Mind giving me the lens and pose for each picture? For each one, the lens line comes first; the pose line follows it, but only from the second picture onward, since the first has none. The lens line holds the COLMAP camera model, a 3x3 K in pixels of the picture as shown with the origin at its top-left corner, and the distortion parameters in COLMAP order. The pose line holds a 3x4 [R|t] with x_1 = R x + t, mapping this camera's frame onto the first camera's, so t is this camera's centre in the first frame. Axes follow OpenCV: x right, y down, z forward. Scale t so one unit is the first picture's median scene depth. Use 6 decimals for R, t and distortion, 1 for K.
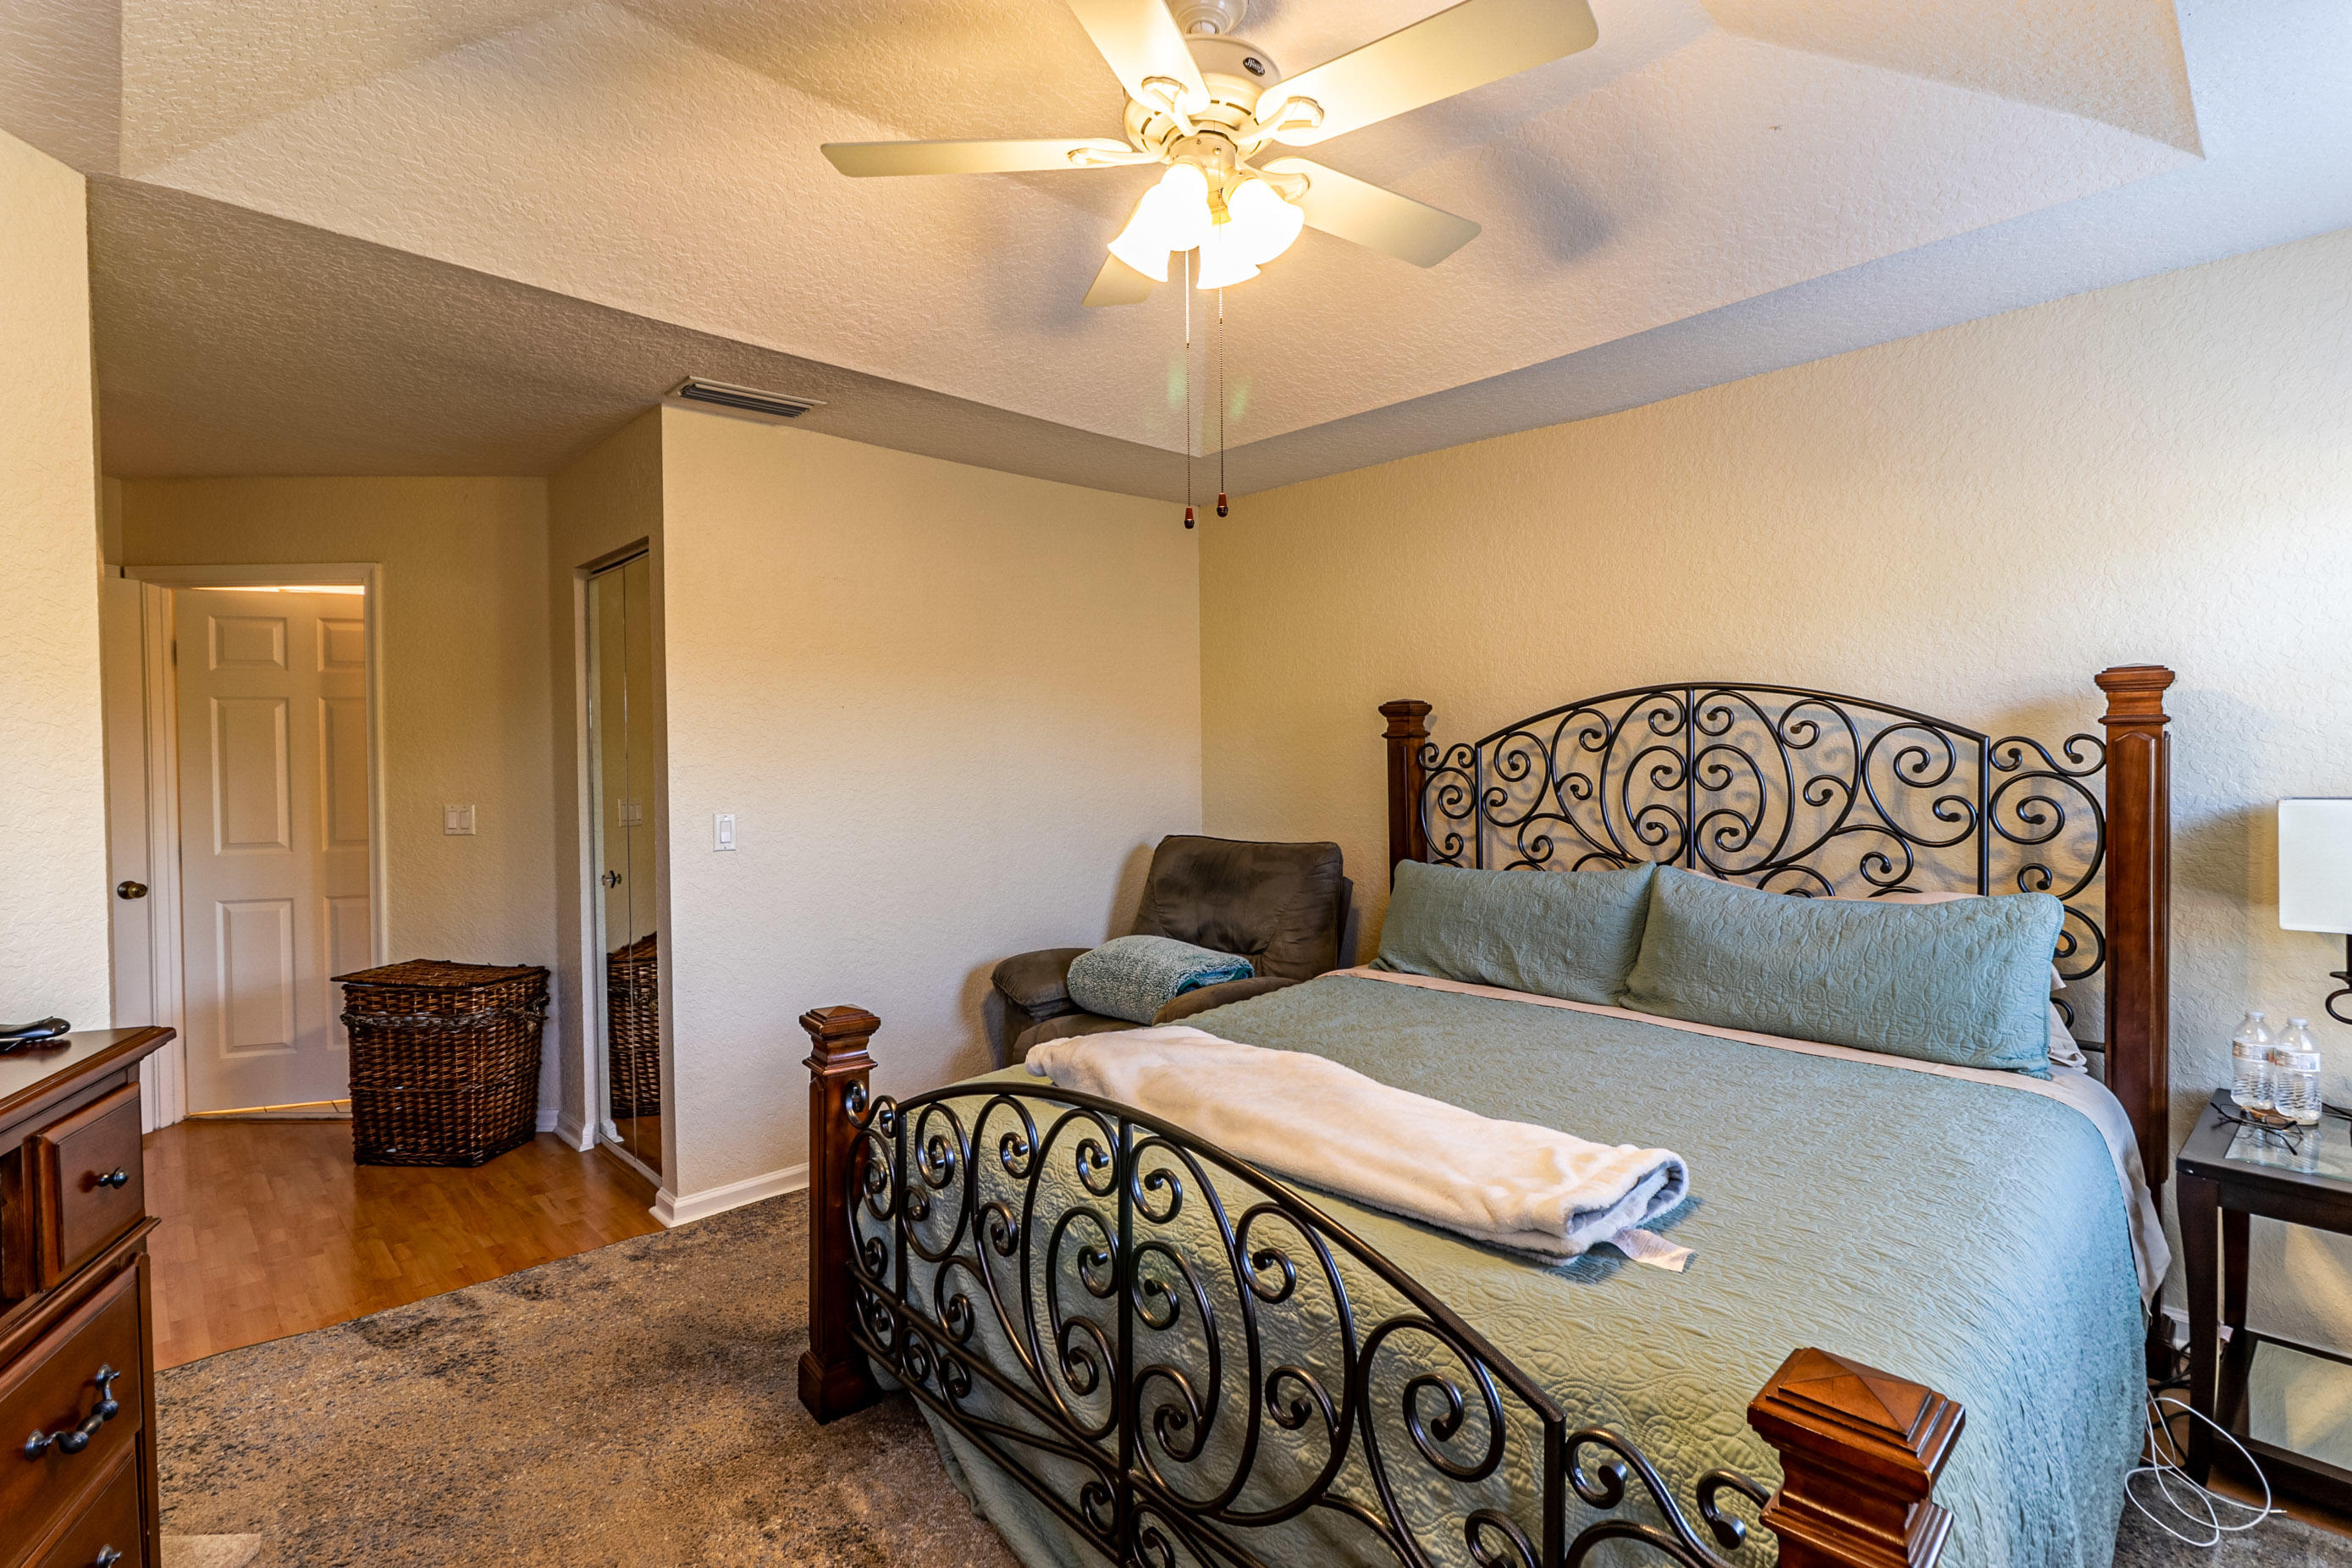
lens RADIAL K [[1095.5, 0, 1168.8], [0, 1095.5, 771.8], [0, 0, 1]] dist [0.001698, 0.000511]
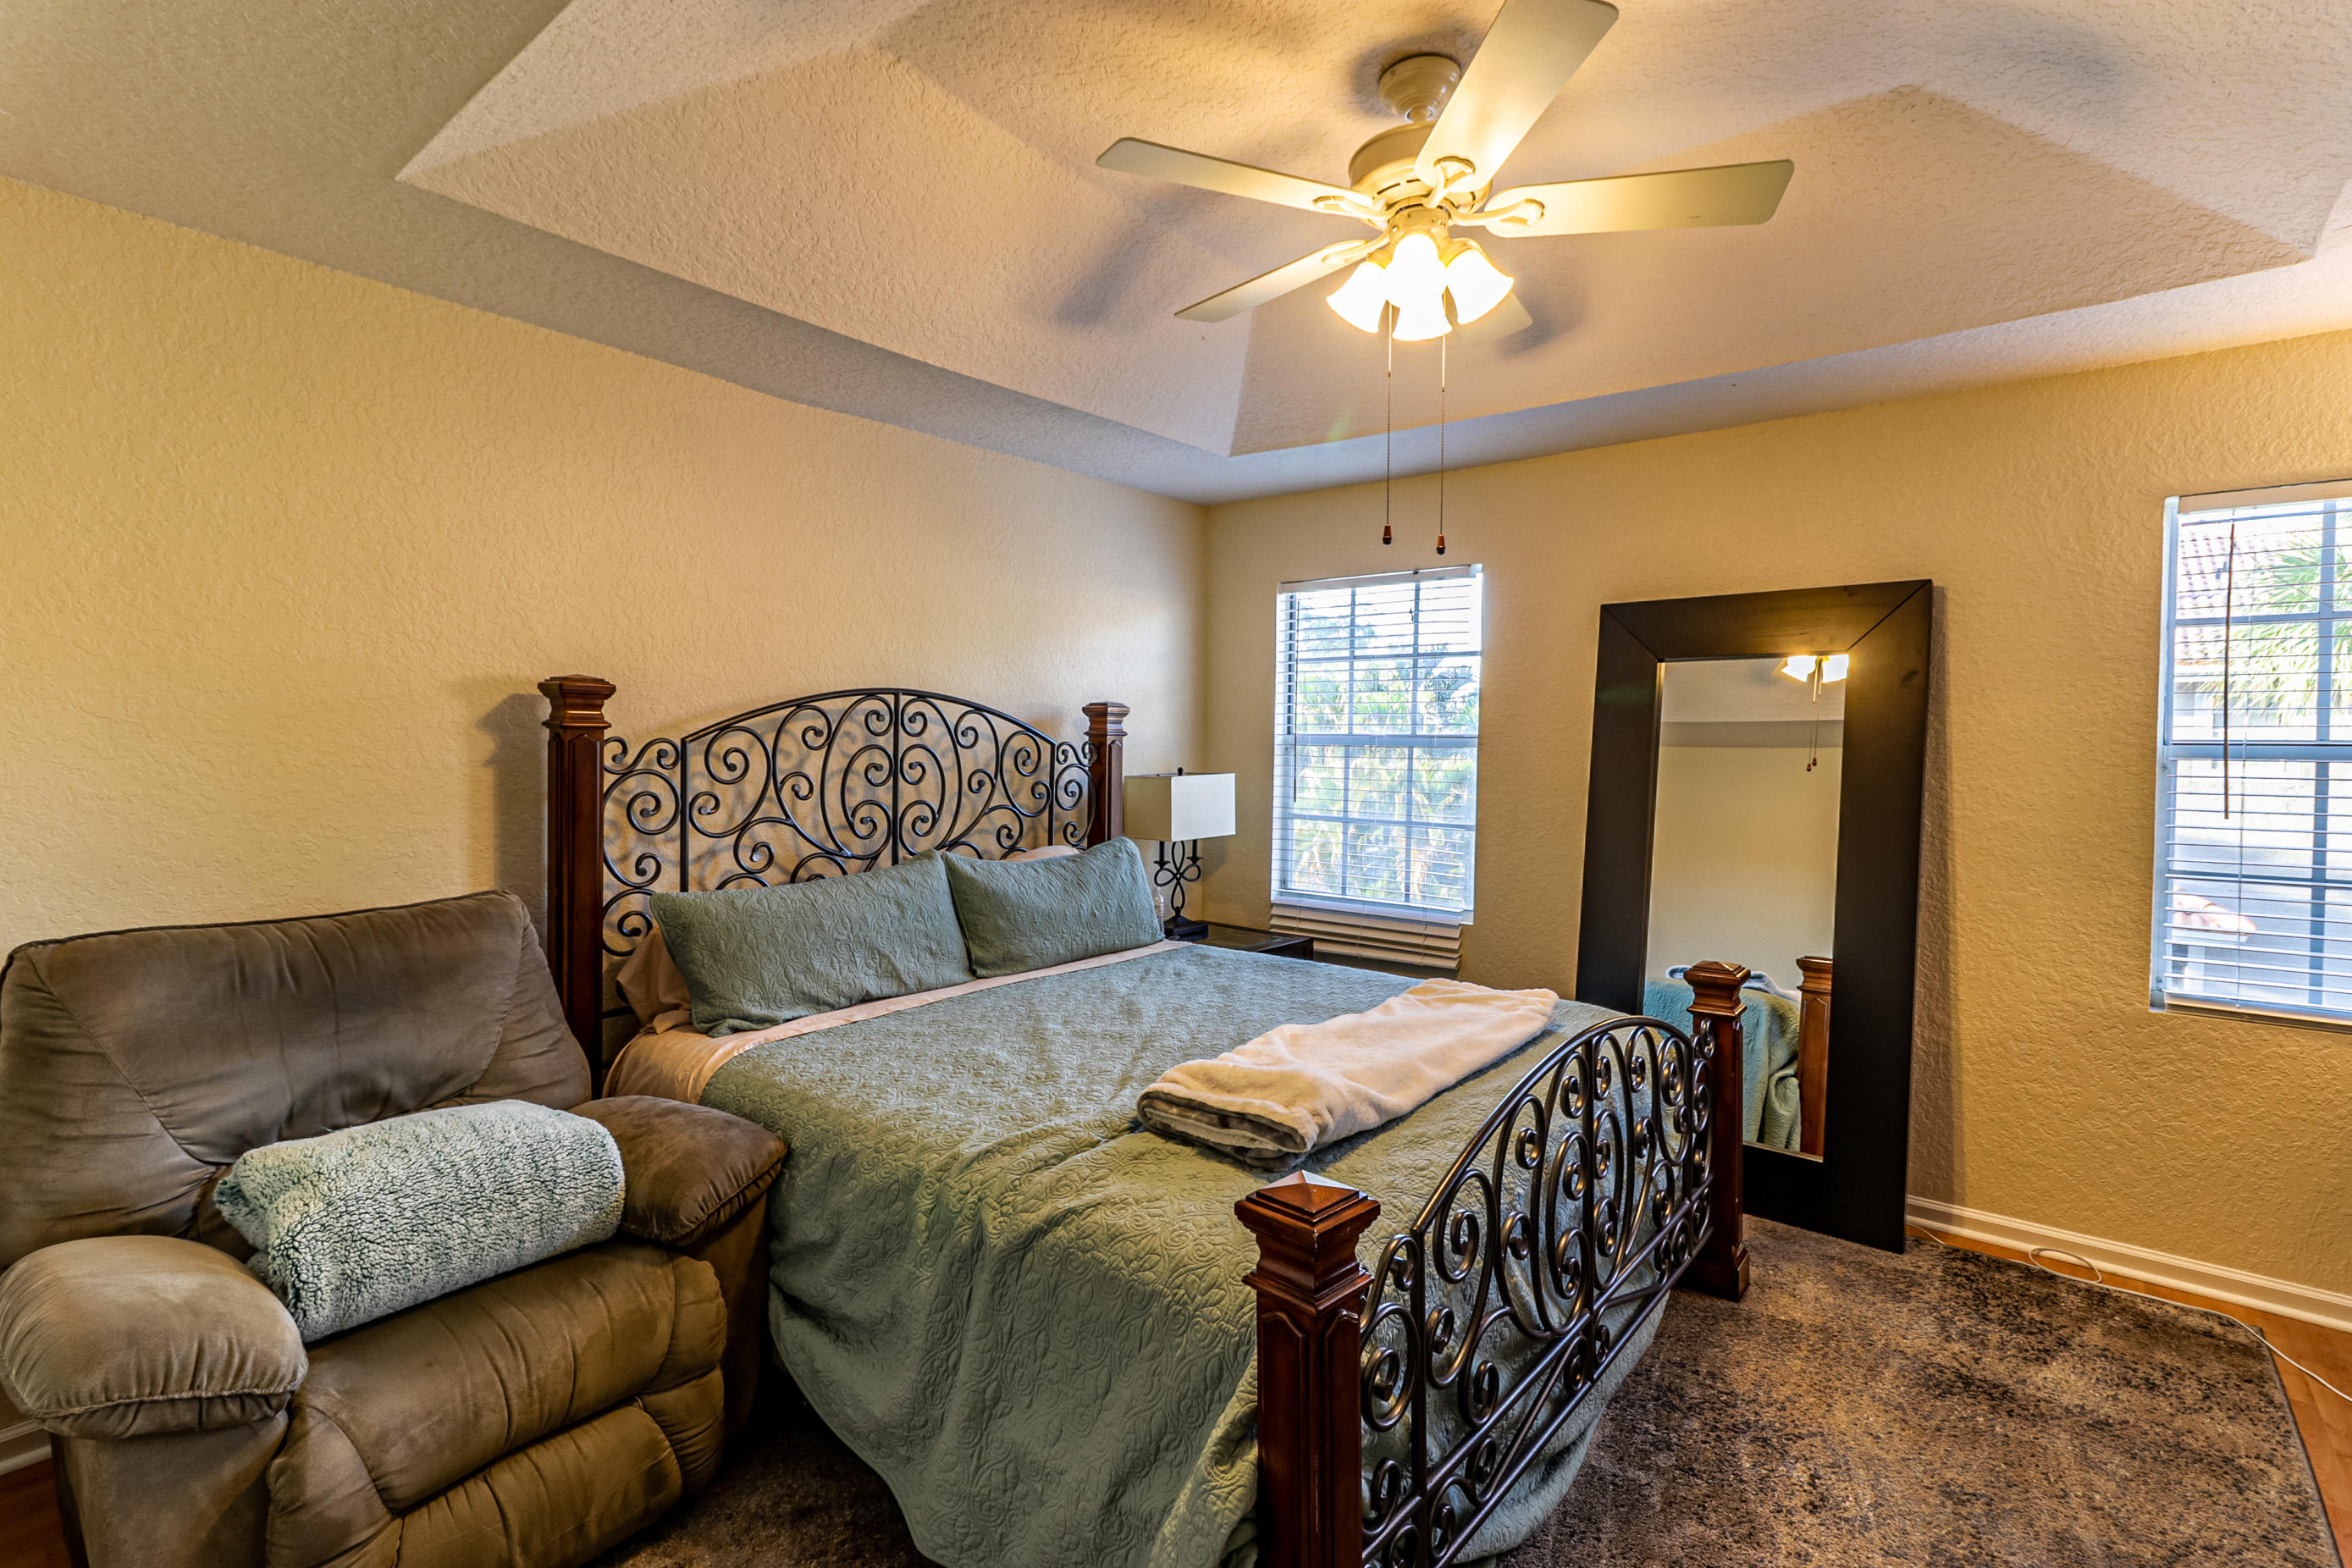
lens RADIAL K [[1095.5, 0, 1168.8], [0, 1095.5, 771.8], [0, 0, 1]] dist [0.001698, 0.000511]
pose [[-0.112844, -0.019244, 0.993426, -0.658105], [0.010781, 0.999730, 0.020590, -0.016720], [-0.993554, 0.013034, -0.112606, 0.852802]]
